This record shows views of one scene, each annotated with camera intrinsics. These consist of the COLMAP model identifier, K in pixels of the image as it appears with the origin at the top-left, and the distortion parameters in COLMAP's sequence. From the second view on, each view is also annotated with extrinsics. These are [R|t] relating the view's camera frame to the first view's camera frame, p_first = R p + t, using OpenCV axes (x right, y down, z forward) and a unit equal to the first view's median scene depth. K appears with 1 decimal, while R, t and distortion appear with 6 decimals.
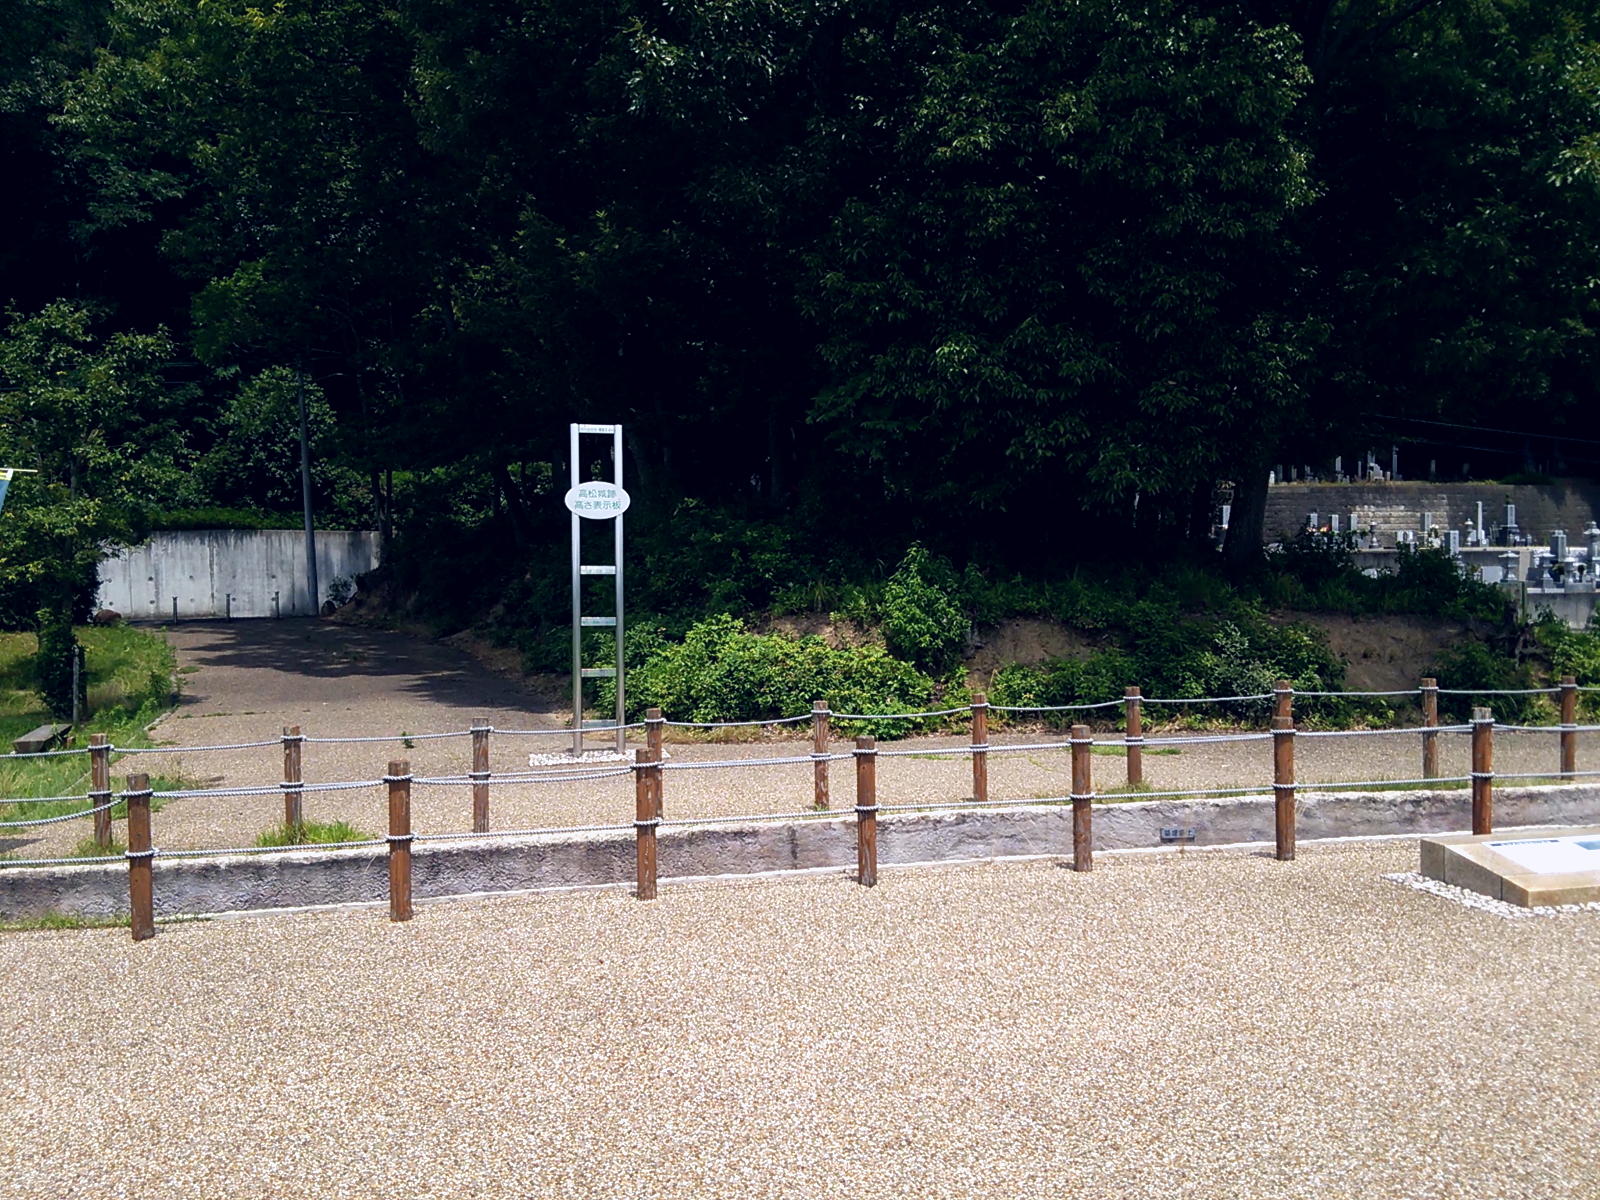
lens RADIAL K [[1434.8, 0, 795.4], [0, 1434.8, 667.0], [0, 0, 1]] dist [0.060679, 0.000960]
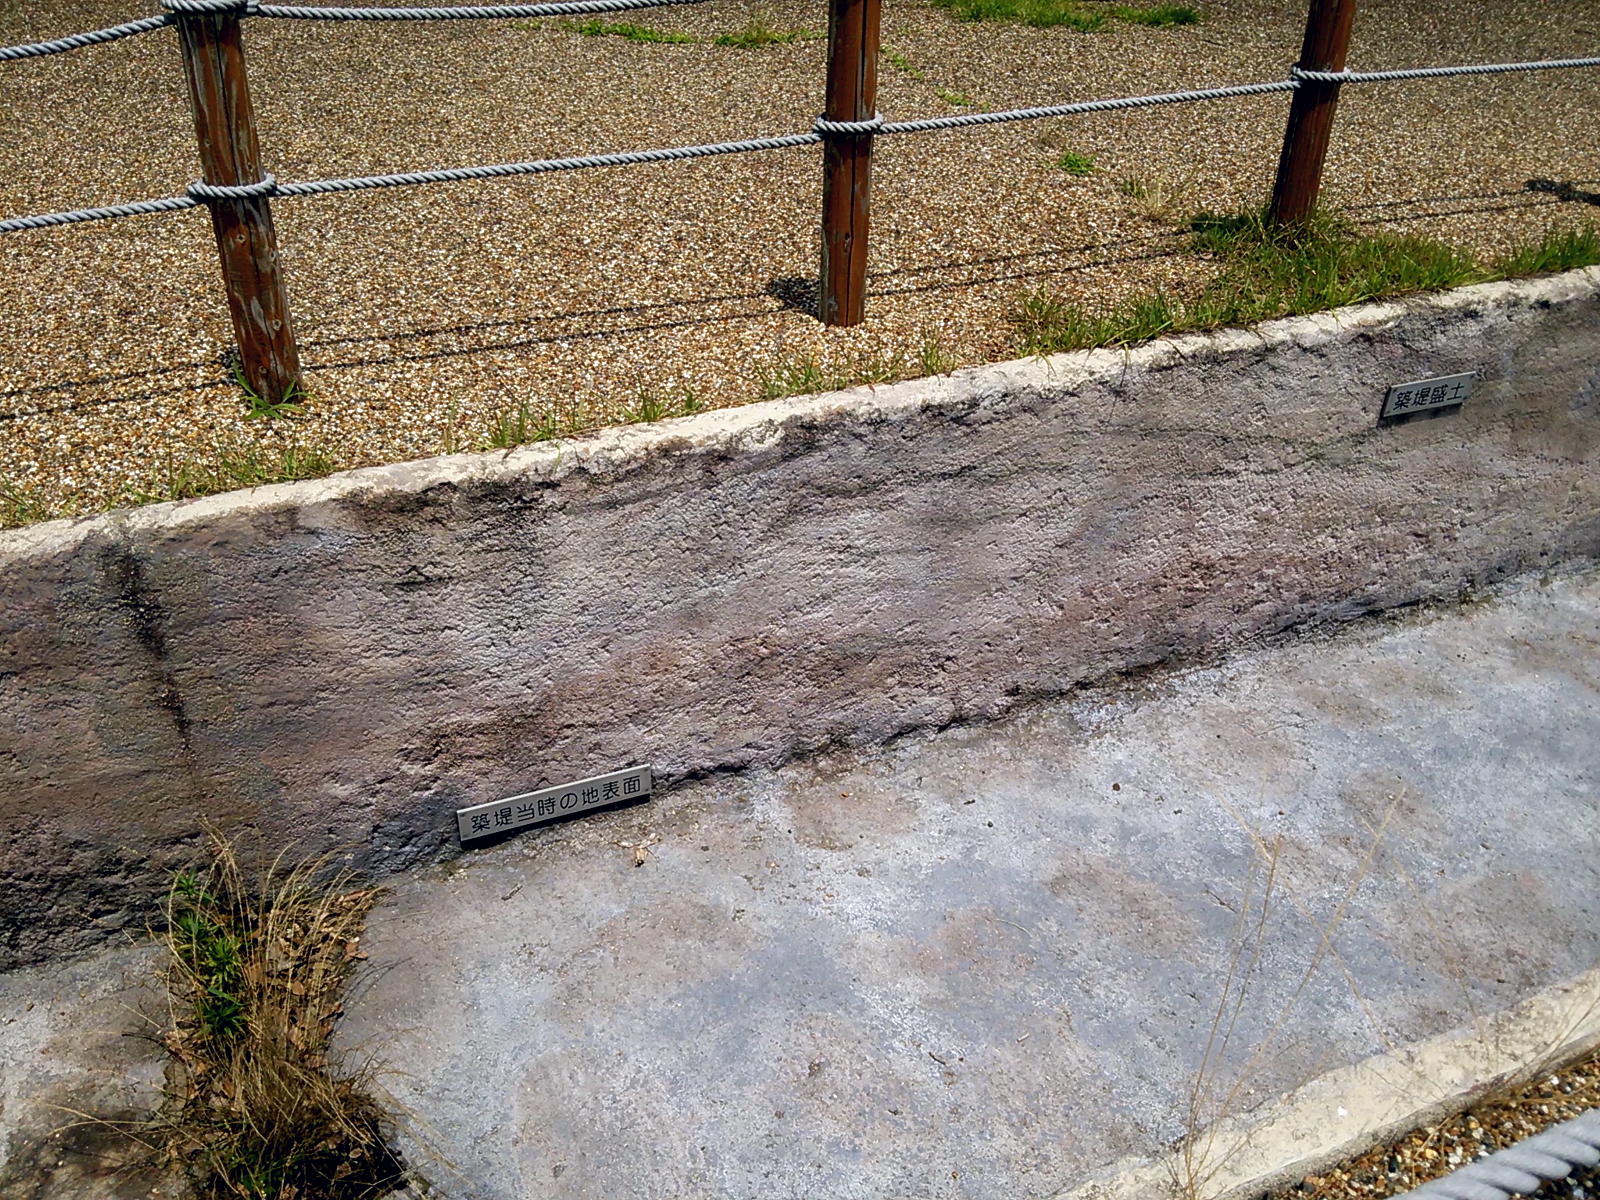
lens RADIAL K [[1392.2, 0, 800.0], [0, 1392.2, 600.0], [0, 0, 1]] dist [0.224943, -0.485021]
pose [[0.973434, -0.087538, 0.211573, 0.034537], [-0.031160, 0.864787, 0.501171, -0.001743], [-0.226837, -0.494449, 0.839086, 0.473904]]
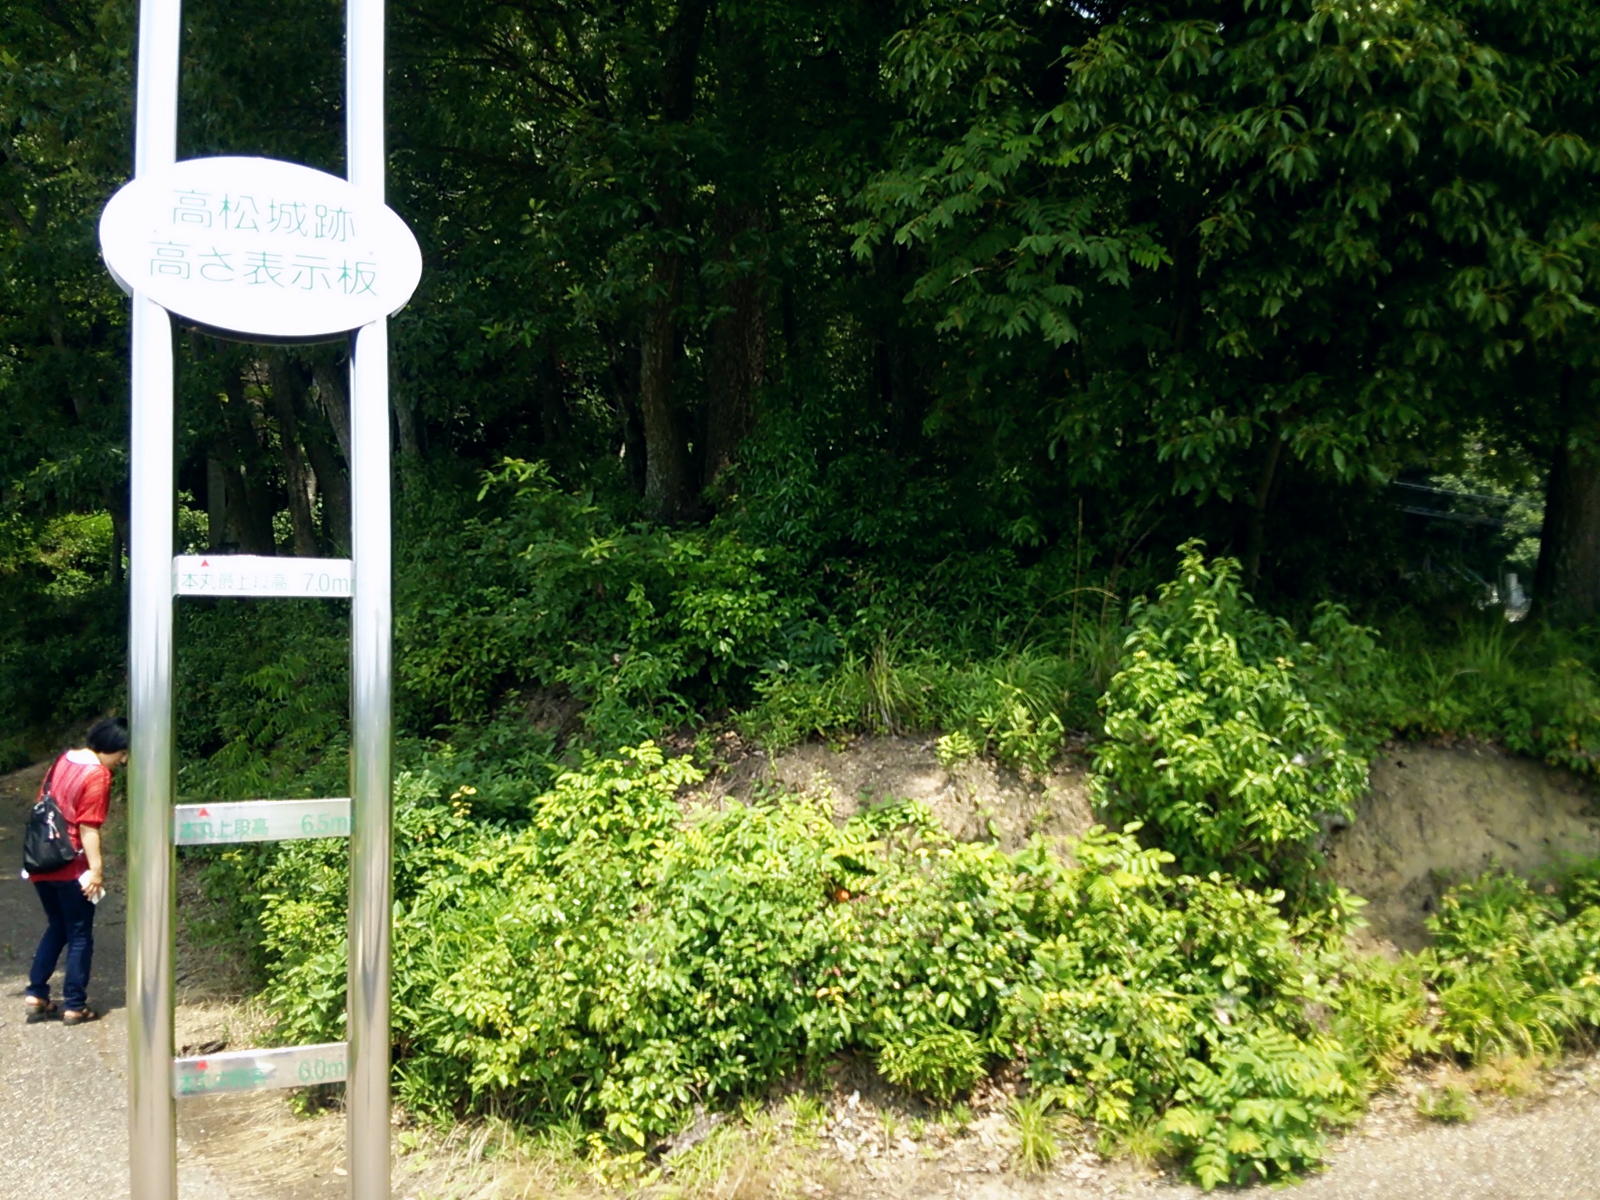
lens RADIAL K [[1403.1, 0, 804.3], [0, 1403.1, 624.0], [0, 0, 1]] dist [0.221123, -0.445412]
pose [[0.977602, 0.000133, 0.210462, -0.091380], [0.021070, 0.994914, -0.098499, -0.033583], [-0.209405, 0.100727, 0.972627, 0.684312]]
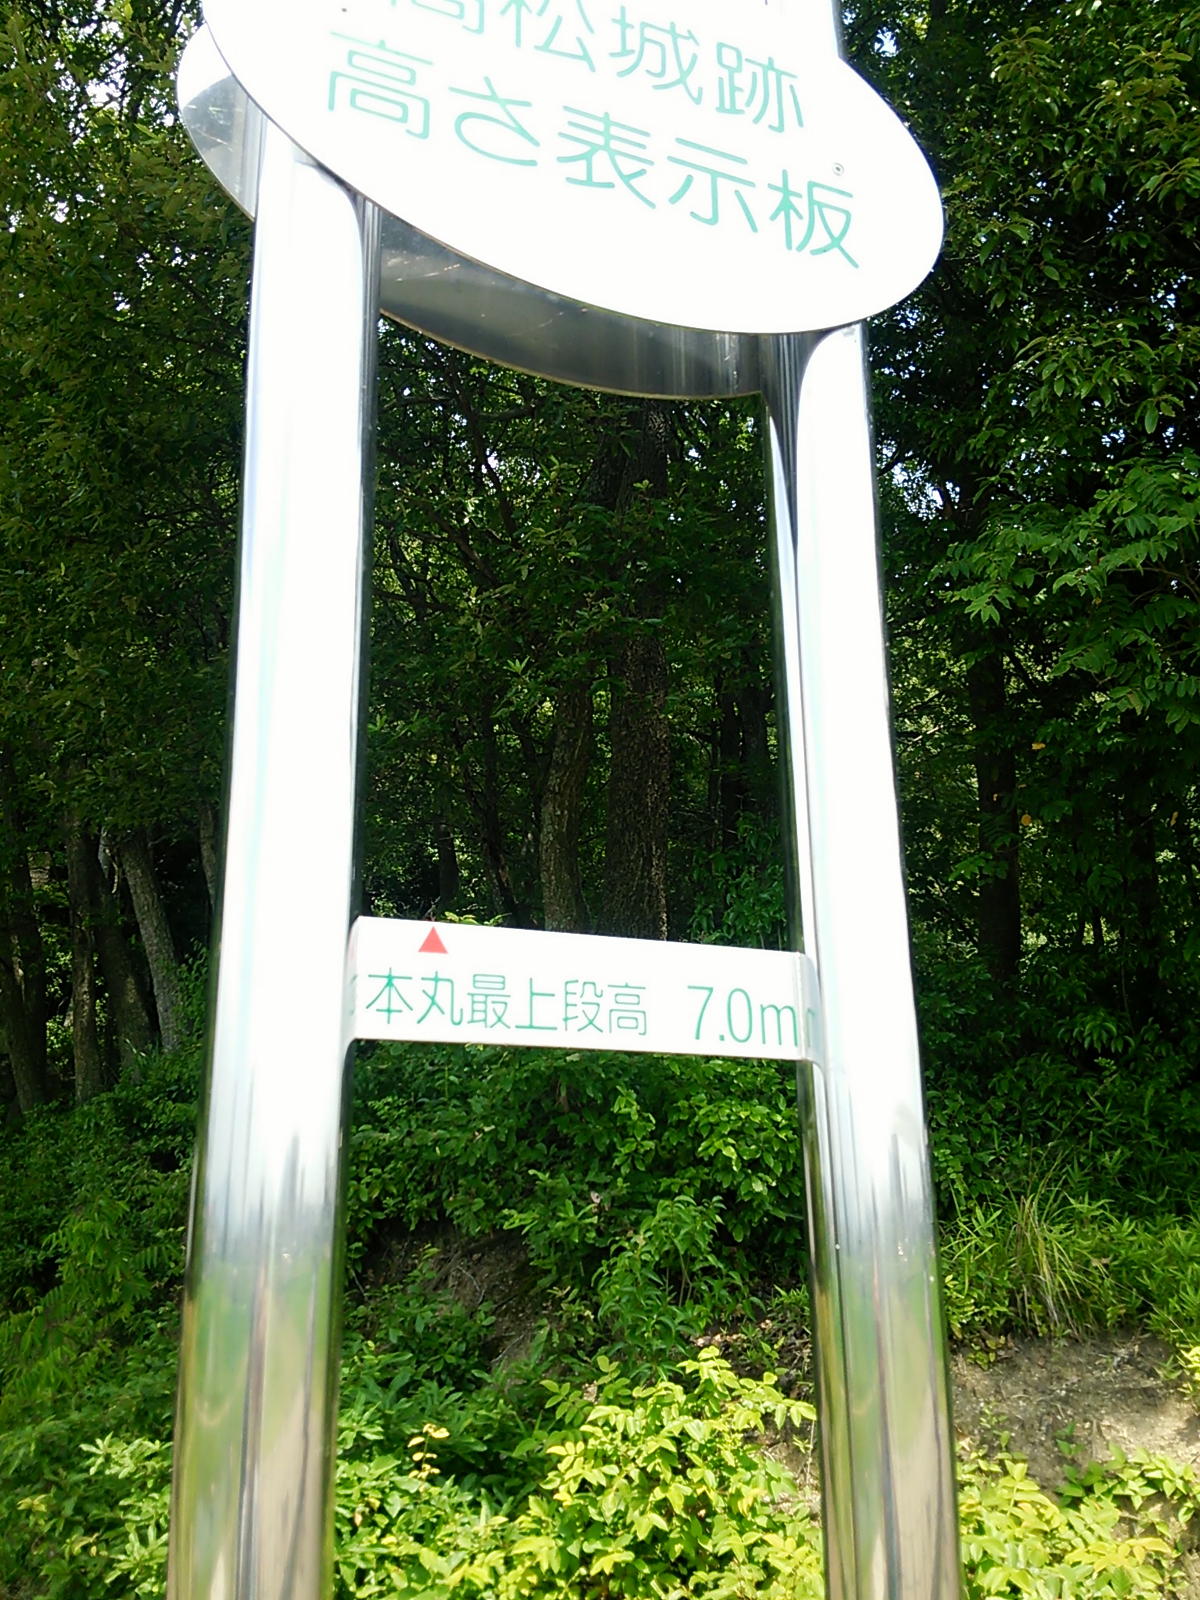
lens RADIAL K [[1403.1, 0, 571.0], [0, 1403.1, 804.3], [0, 0, 1]] dist [0.221123, -0.445412]
pose [[0.975200, 0.063823, 0.211925, -0.134286], [0.010304, 0.943390, -0.331525, -0.047167], [-0.221087, 0.325487, 0.919336, 0.821555]]
